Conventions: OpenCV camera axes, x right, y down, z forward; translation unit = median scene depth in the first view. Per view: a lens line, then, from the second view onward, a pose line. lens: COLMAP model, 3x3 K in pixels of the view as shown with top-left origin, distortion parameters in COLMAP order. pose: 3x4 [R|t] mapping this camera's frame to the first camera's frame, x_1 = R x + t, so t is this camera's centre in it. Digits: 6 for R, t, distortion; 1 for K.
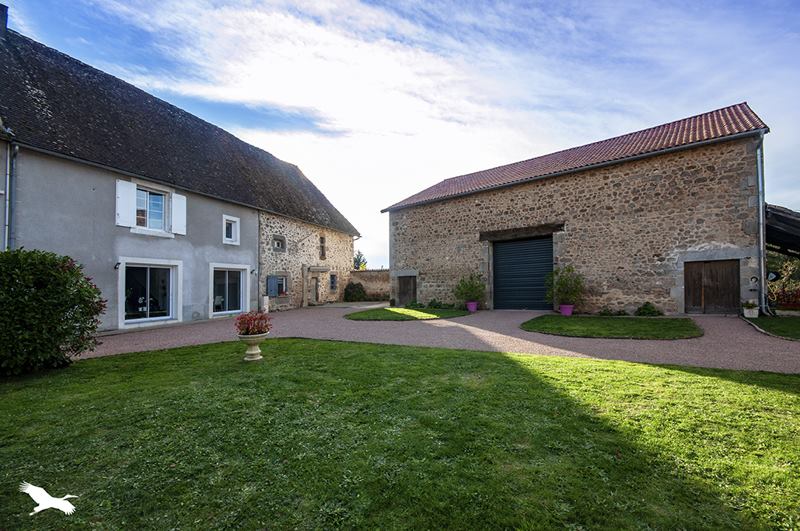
lens RADIAL K [[352.6, 0, 399.3], [0, 352.6, 281.8], [0, 0, 1]] dist [0.002211, 0.000656]
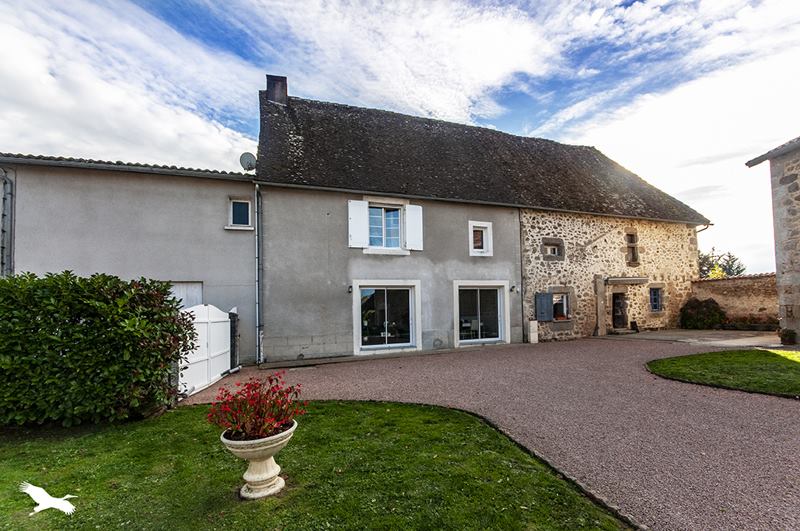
lens RADIAL K [[352.6, 0, 398.0], [0, 352.6, 295.7], [0, 0, 1]] dist [0.002211, 0.000656]
pose [[0.643926, -0.036044, -0.764238, 0.011566], [0.024347, 0.999349, -0.026618, 0.000487], [0.764700, -0.001467, 0.644384, 0.299304]]
